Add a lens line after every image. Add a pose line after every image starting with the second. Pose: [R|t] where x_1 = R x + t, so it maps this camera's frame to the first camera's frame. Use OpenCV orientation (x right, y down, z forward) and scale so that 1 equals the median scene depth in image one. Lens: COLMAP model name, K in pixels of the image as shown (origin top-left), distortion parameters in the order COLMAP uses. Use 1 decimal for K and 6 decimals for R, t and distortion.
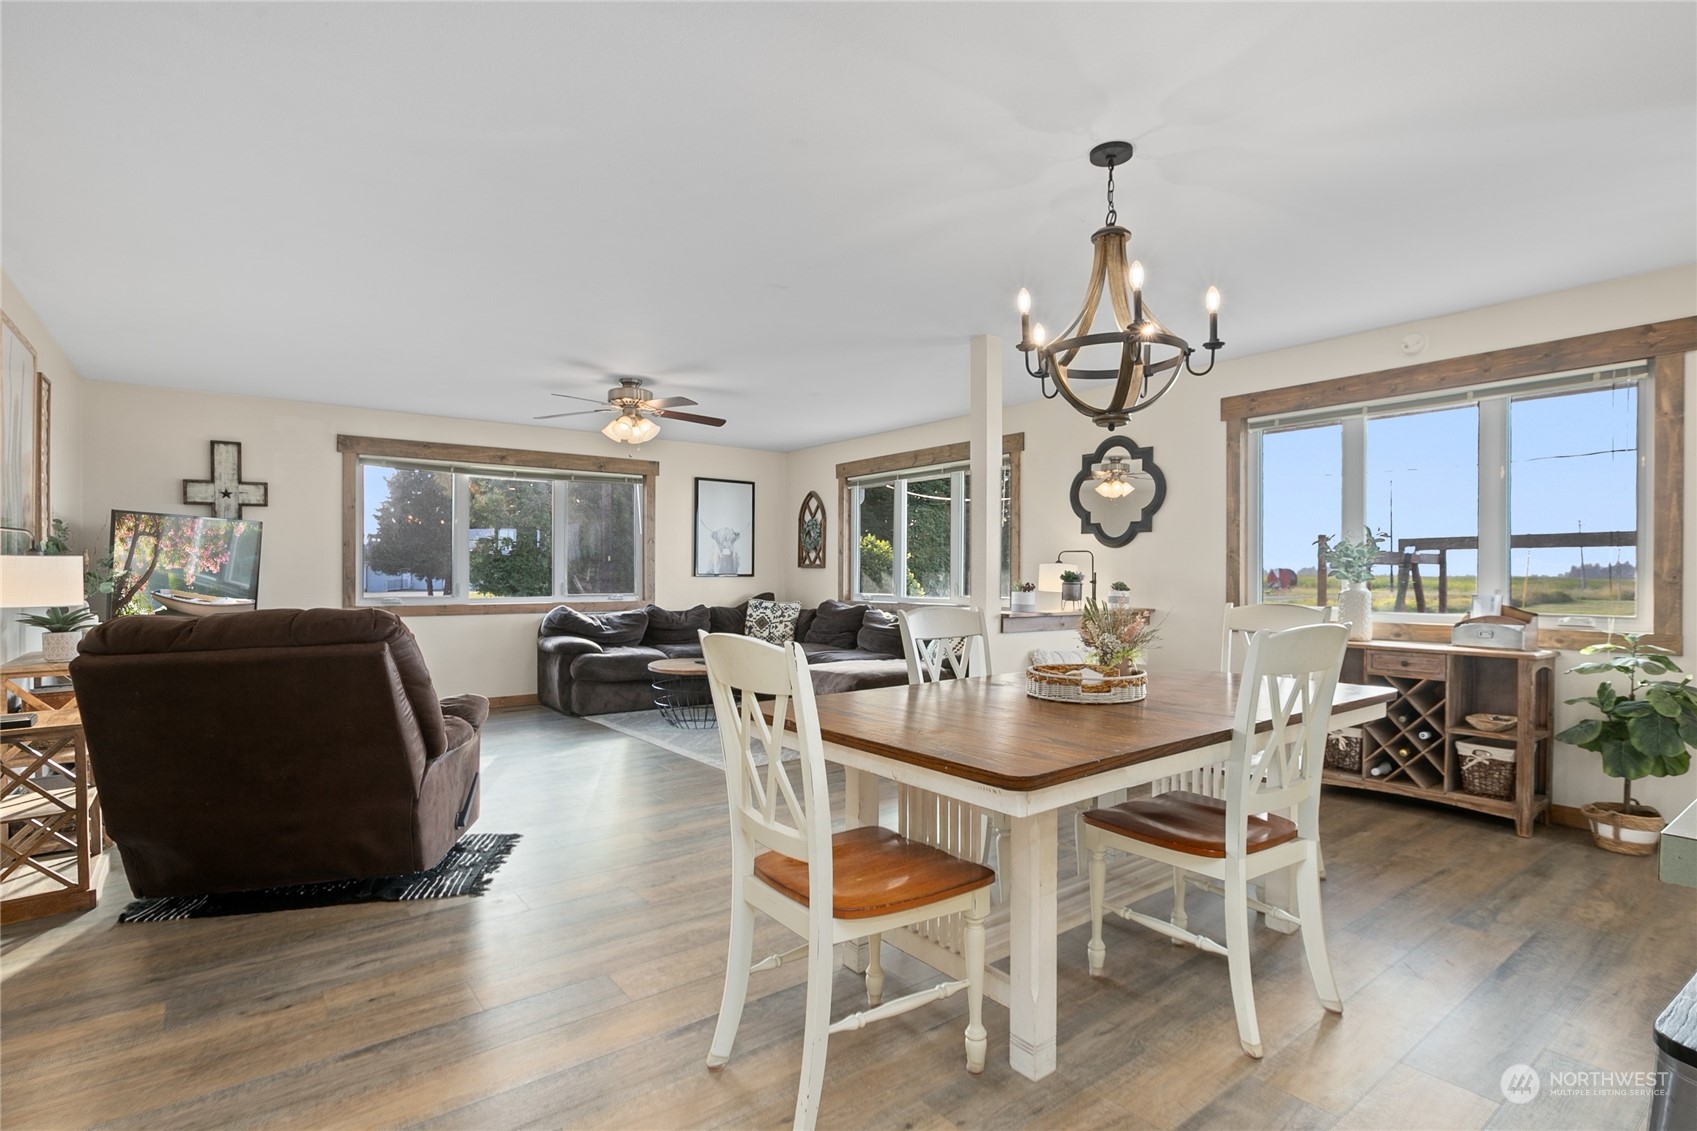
lens RADIAL K [[833.8, 0, 852.2], [0, 833.8, 574.0], [0, 0, 1]] dist [-0.027565, 0.003058]
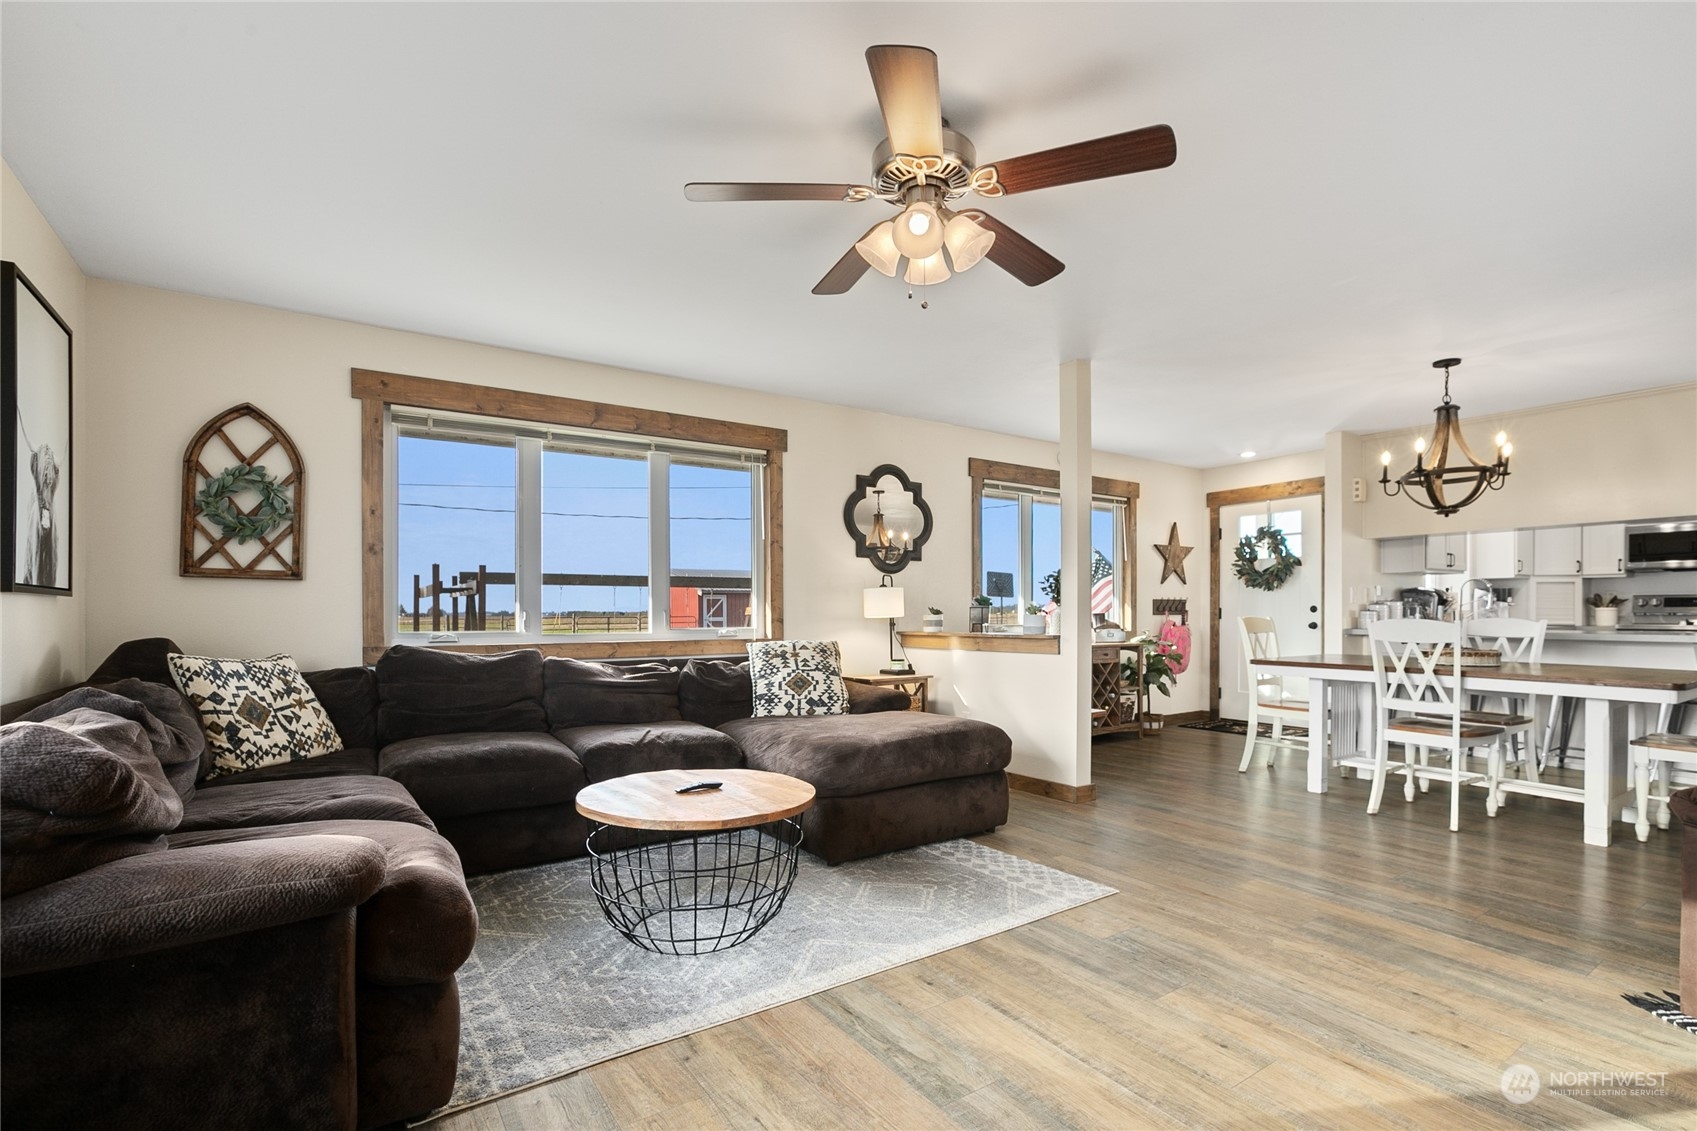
lens RADIAL K [[780.1, 0, 853.2], [0, 780.1, 615.9], [0, 0, 1]] dist [-0.013929, 0.006312]
pose [[0.060944, -0.006417, 0.998121, -0.507036], [-0.000021, 0.999979, 0.006430, 0.011439], [-0.998141, -0.000413, 0.060943, 0.768477]]
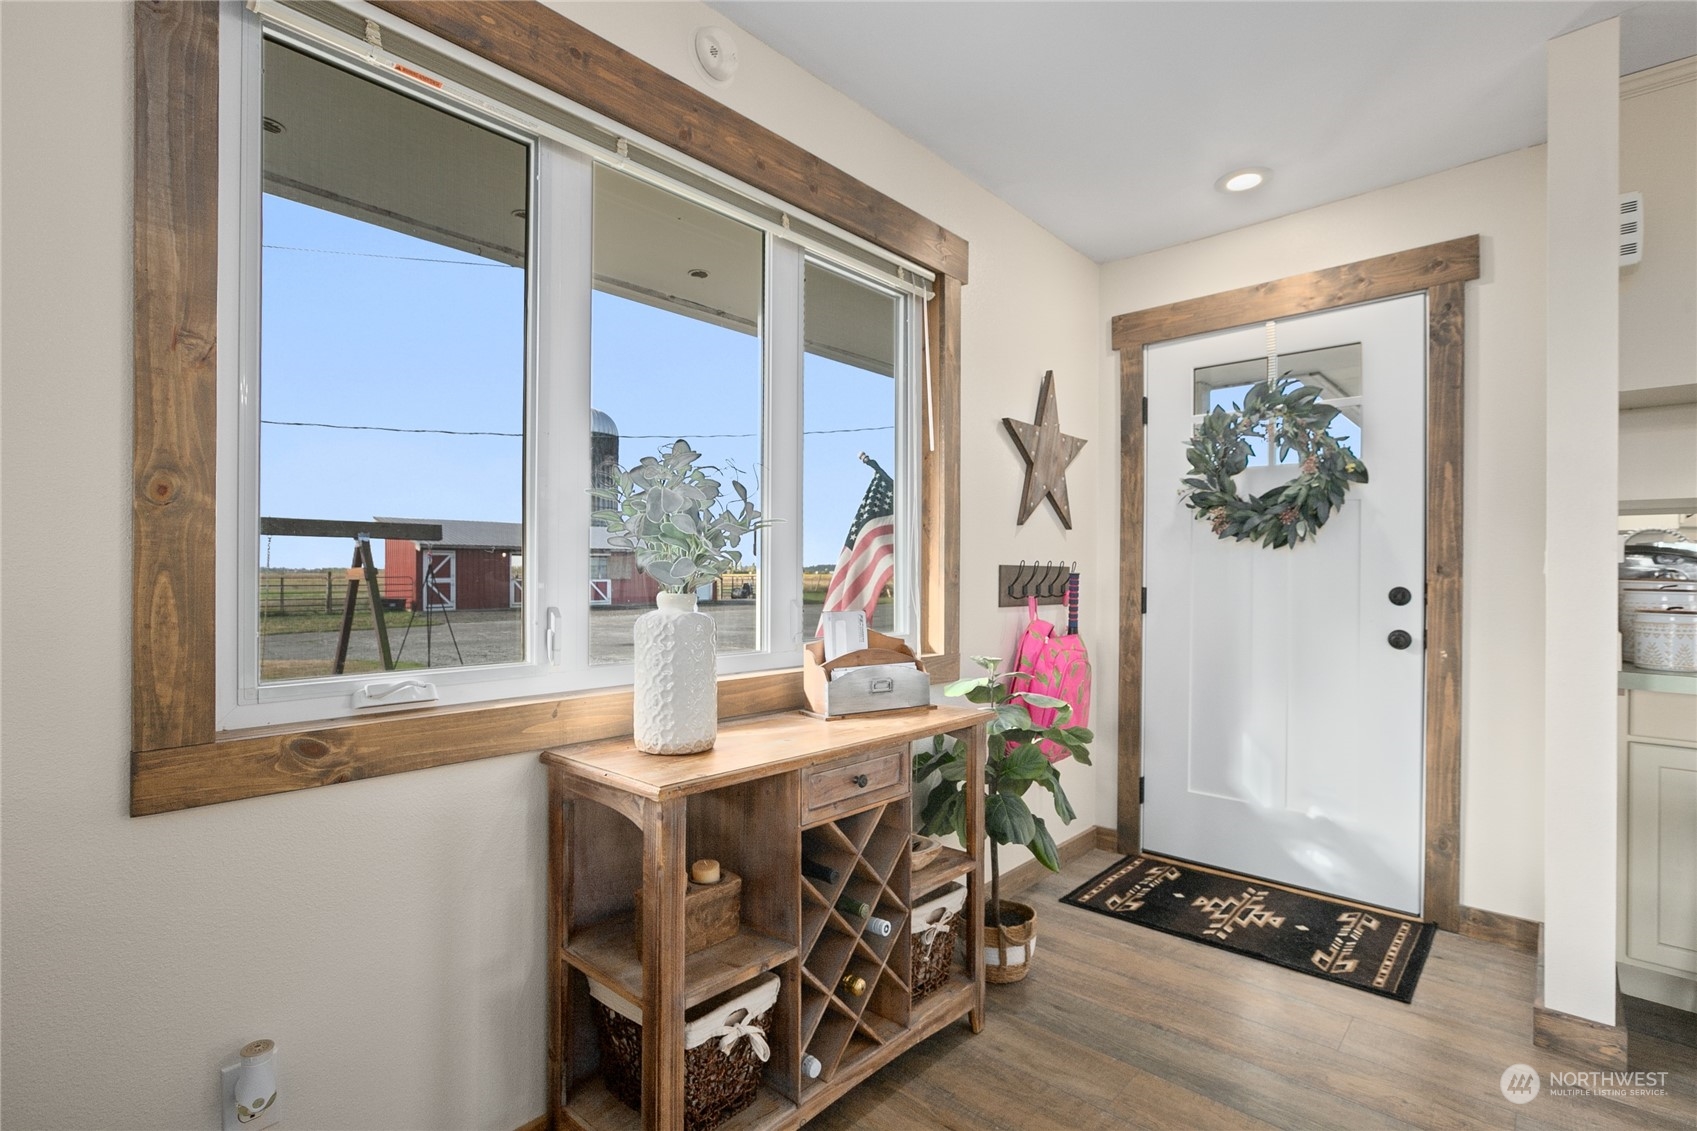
lens RADIAL K [[833.8, 0, 862.8], [0, 833.8, 567.4], [0, 0, 1]] dist [-0.027565, 0.003058]
pose [[-0.197063, 0.004777, 0.980379, 0.132950], [-0.009528, 0.999932, -0.006788, 0.000904], [-0.980345, -0.010679, -0.197004, 0.588961]]
